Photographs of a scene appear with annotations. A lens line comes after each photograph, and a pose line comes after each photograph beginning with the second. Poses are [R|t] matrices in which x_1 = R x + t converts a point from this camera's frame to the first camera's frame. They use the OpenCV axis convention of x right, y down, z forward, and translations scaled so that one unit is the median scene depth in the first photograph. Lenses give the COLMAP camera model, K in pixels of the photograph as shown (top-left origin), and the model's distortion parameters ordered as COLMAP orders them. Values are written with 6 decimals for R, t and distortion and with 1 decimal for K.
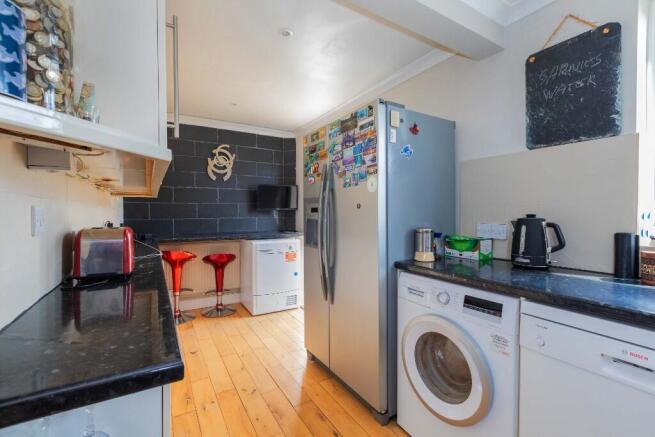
lens RADIAL K [[294.7, 0, 328.1], [0, 294.7, 216.8], [0, 0, 1]] dist [0.001339, 0.000011]
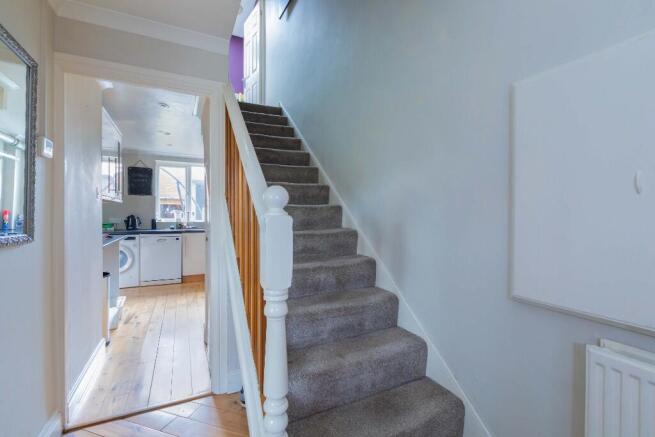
lens RADIAL K [[294.7, 0, 327.1], [0, 294.7, 217.9], [0, 0, 1]] dist [0.001339, 0.000011]
pose [[0.083039, 0.002365, 0.996543, -2.683927], [0.002659, 0.999993, -0.002595, 0.041807], [-0.996543, 0.002866, 0.083032, -1.639898]]
